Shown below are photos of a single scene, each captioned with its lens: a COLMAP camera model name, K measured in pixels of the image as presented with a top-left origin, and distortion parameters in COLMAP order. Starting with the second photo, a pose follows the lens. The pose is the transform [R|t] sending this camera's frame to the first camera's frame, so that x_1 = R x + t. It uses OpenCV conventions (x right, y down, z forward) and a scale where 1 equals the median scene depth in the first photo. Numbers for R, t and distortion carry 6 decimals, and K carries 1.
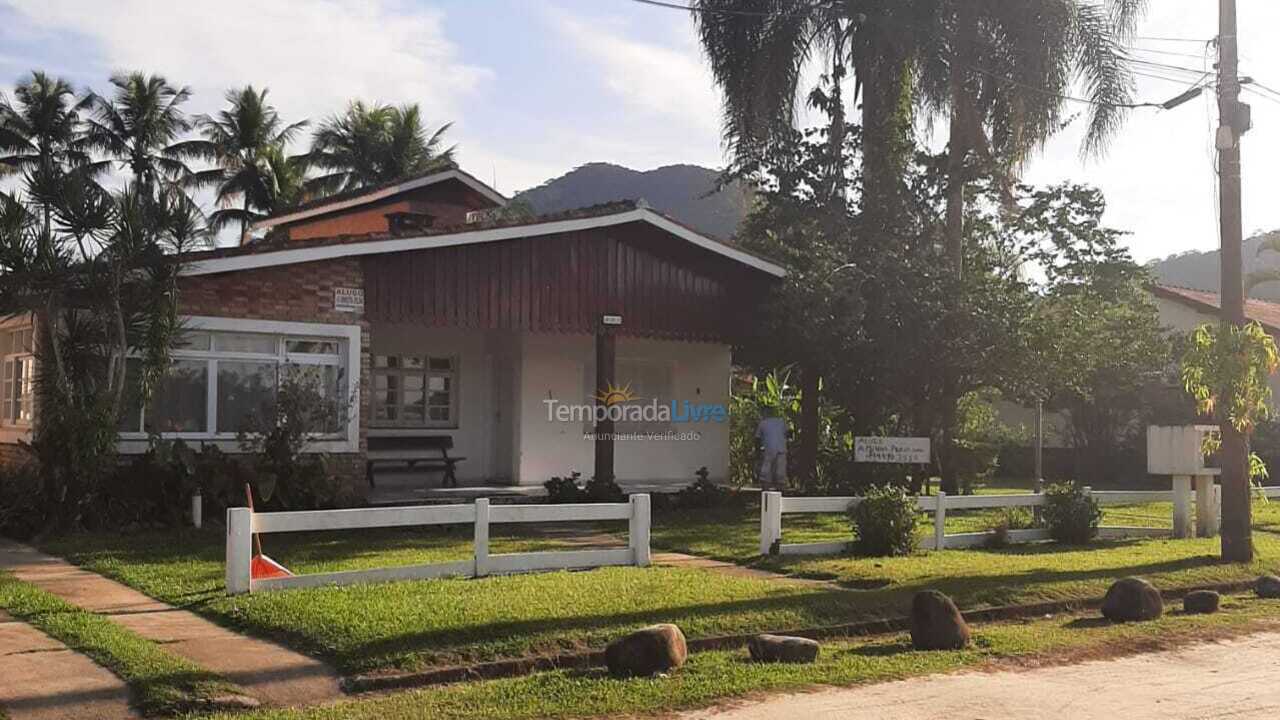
lens RADIAL K [[1230.3, 0, 640.0], [0, 1230.3, 360.0], [0, 0, 1]] dist [-0.002480, -0.007361]
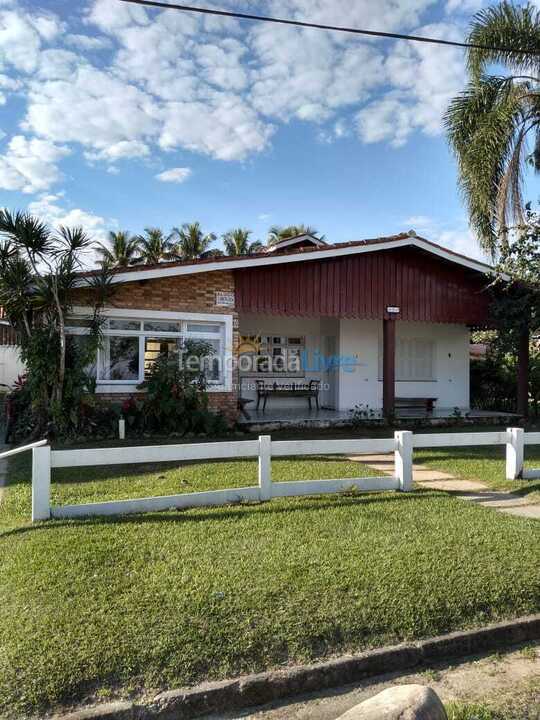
lens RADIAL K [[567.9, 0, 270.0], [0, 567.9, 360.0], [0, 0, 1]] dist [0.064719, -0.000579]
pose [[0.967470, -0.009619, -0.252803, 0.011198], [0.016096, 0.999593, 0.023566, 0.015238], [0.252474, -0.026869, 0.967231, 0.281664]]
